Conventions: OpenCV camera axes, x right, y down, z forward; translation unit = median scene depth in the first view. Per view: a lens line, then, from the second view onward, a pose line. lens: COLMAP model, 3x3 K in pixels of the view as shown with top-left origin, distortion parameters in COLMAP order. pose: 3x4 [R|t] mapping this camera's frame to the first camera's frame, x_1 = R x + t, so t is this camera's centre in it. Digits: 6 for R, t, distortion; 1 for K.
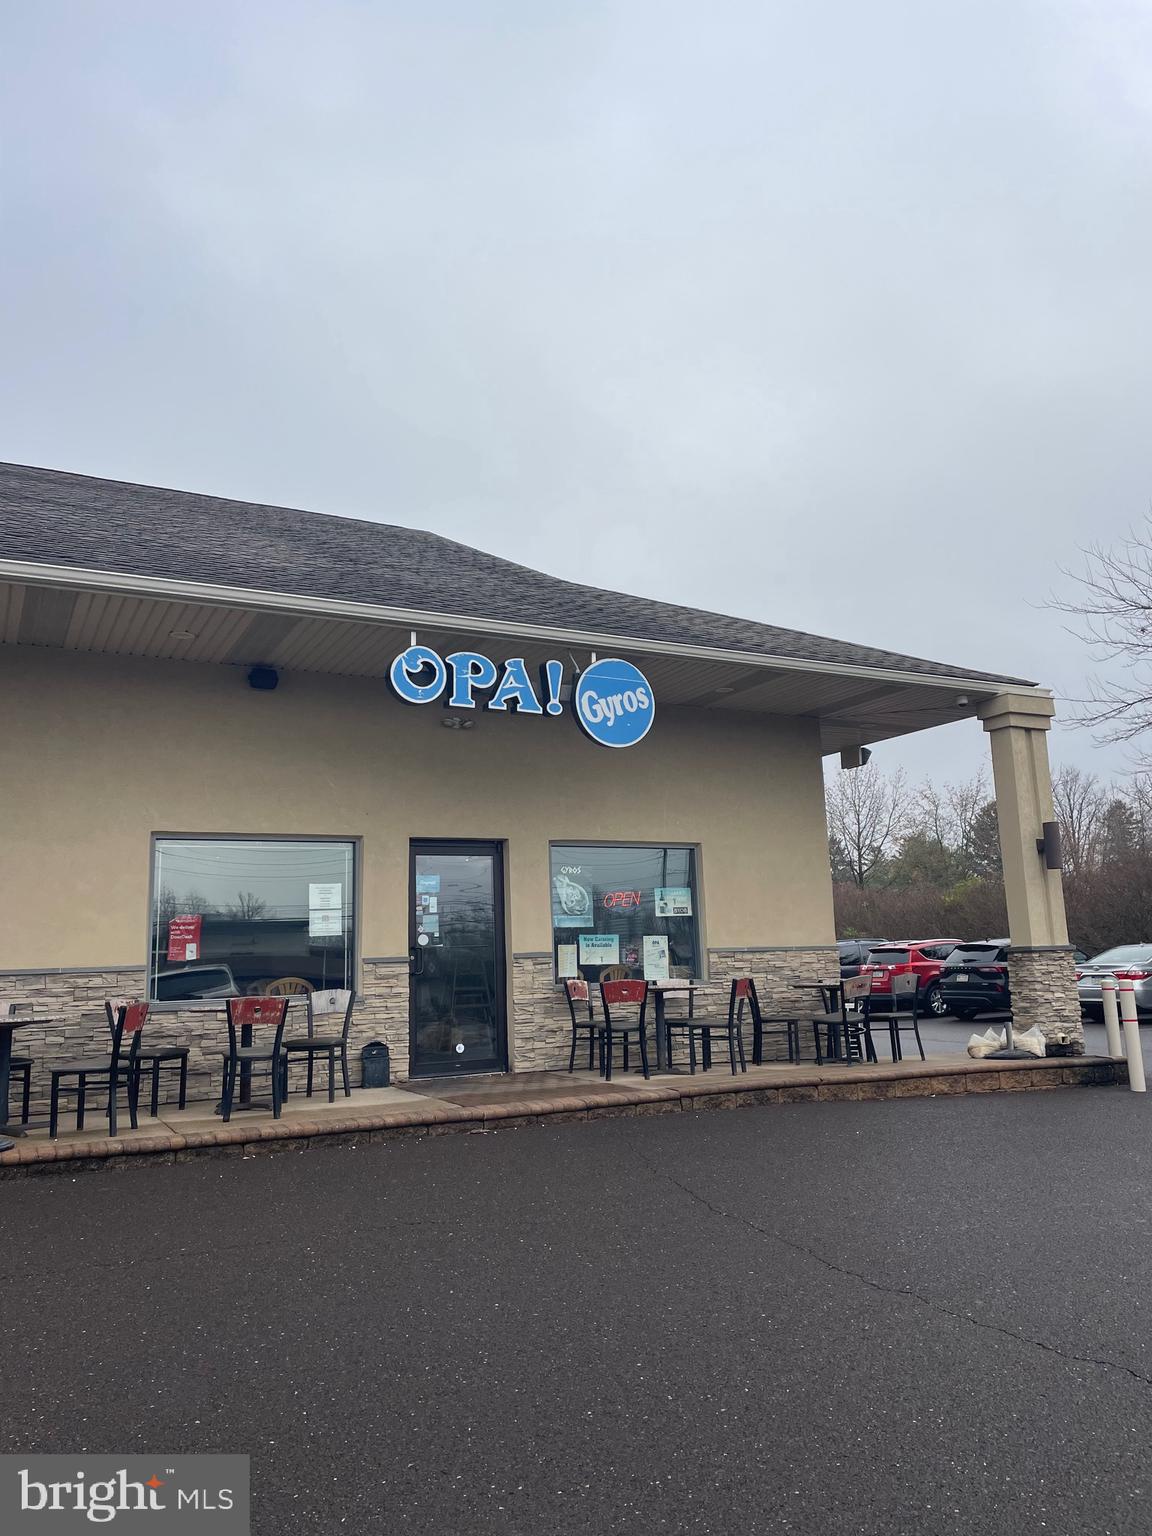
lens RADIAL K [[1187.8, 0, 592.5], [0, 1187.8, 731.6], [0, 0, 1]] dist [0.056588, -0.039451]
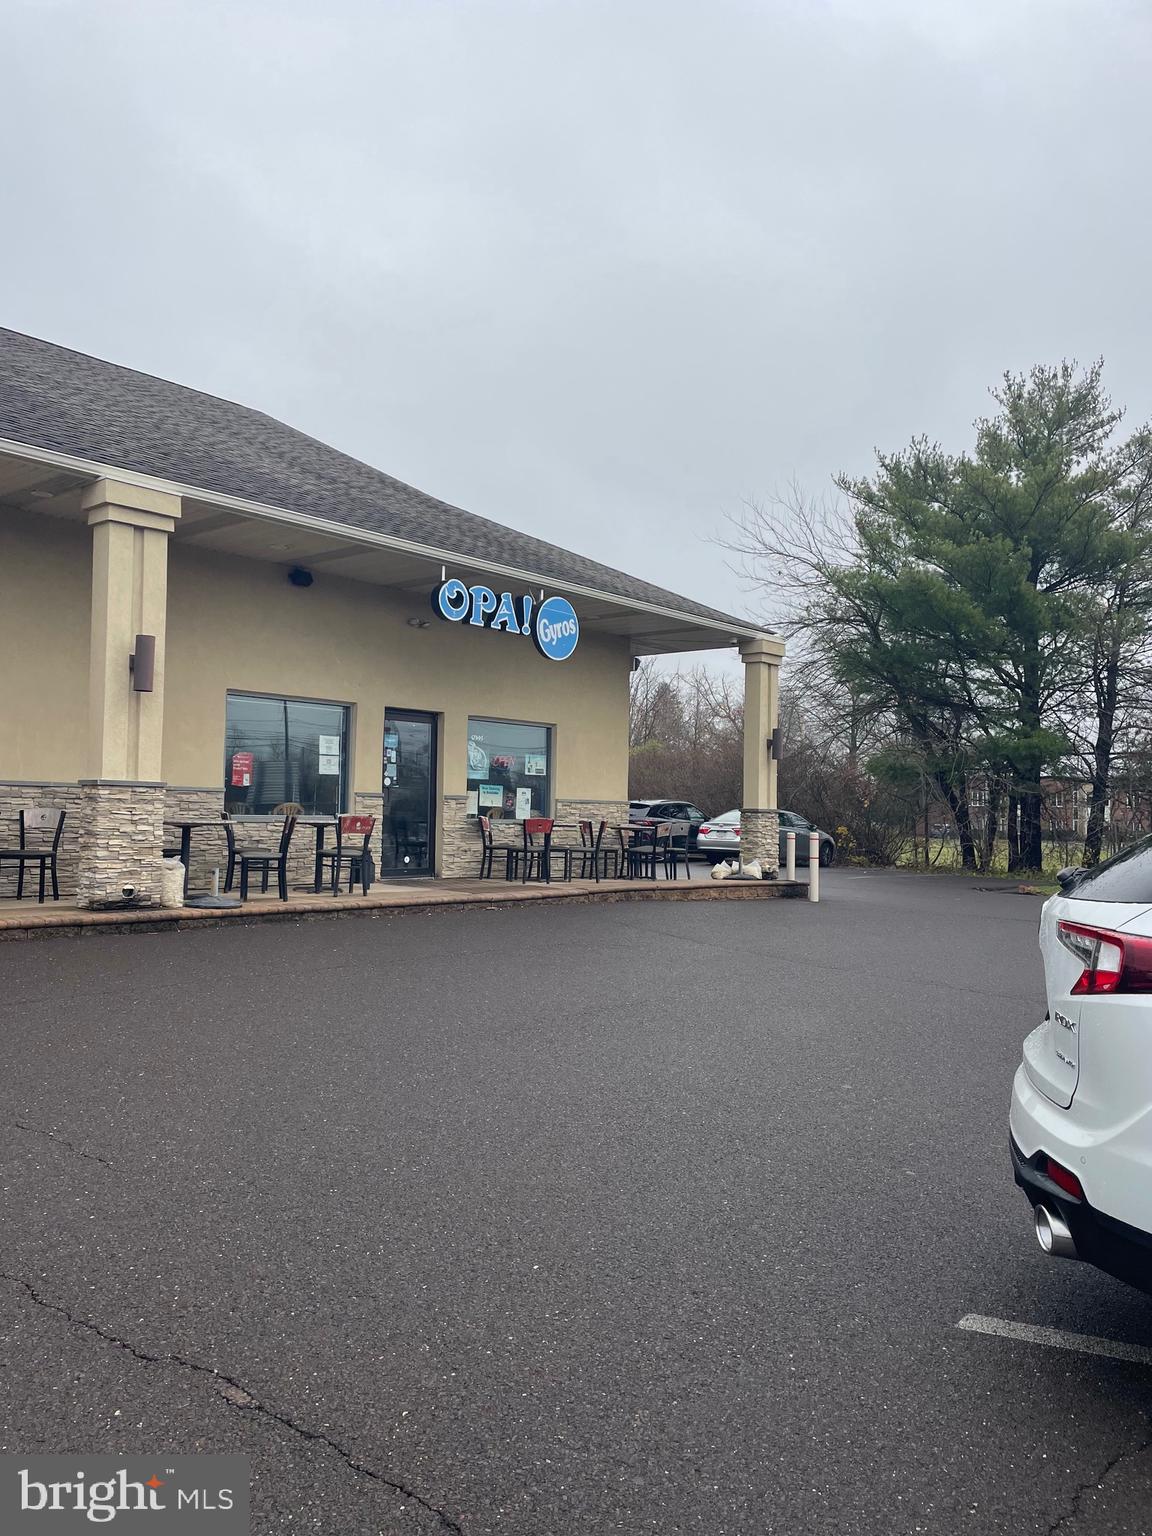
lens RADIAL K [[1187.8, 0, 577.2], [0, 1187.8, 770.5], [0, 0, 1]] dist [0.056588, -0.039451]
pose [[0.930765, 0.066327, 0.359551, -0.425665], [-0.122528, 0.983127, 0.135826, -0.049378], [-0.344475, -0.170477, 0.923187, -0.330483]]
